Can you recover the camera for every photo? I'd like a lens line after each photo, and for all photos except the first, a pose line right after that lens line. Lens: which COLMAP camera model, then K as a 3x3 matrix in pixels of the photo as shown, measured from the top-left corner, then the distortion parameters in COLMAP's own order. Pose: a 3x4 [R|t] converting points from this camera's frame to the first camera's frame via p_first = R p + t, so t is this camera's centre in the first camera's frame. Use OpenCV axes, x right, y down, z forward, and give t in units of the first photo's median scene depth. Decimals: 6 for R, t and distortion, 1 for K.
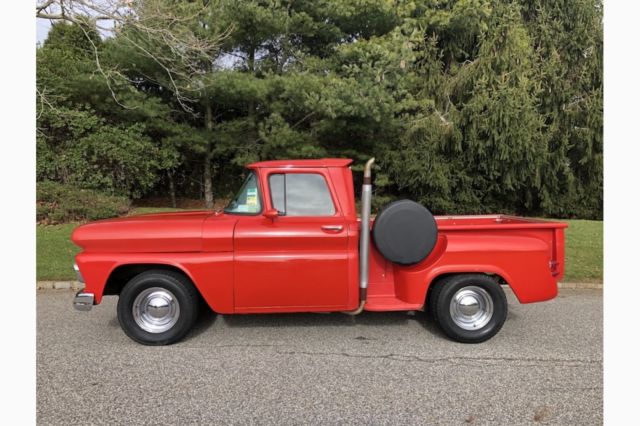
lens RADIAL K [[470.9, 0, 323.0], [0, 470.9, 195.6], [0, 0, 1]] dist [0.006219, -0.003667]
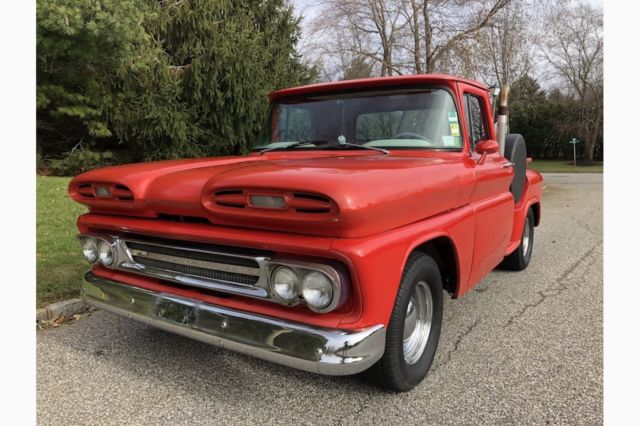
lens RADIAL K [[470.1, 0, 320.0], [0, 470.1, 189.7], [0, 0, 1]] dist [0.004201, 0.003522]
pose [[0.590847, -0.067793, 0.803931, -0.329158], [0.017890, 0.997319, 0.070952, 0.018720], [-0.806585, -0.027539, 0.590476, 0.298544]]
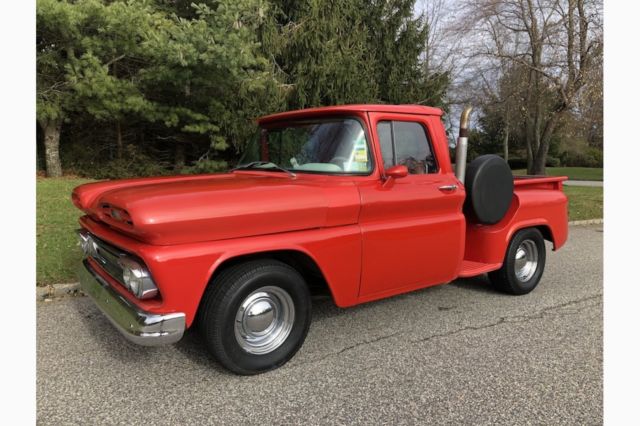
lens RADIAL K [[470.9, 0, 323.0], [0, 470.9, 195.6], [0, 0, 1]] dist [0.006219, -0.003667]
pose [[0.830248, -0.044814, 0.555590, -0.249337], [0.008083, 0.997626, 0.068390, 0.009241], [-0.557336, -0.052290, 0.828639, 0.160650]]
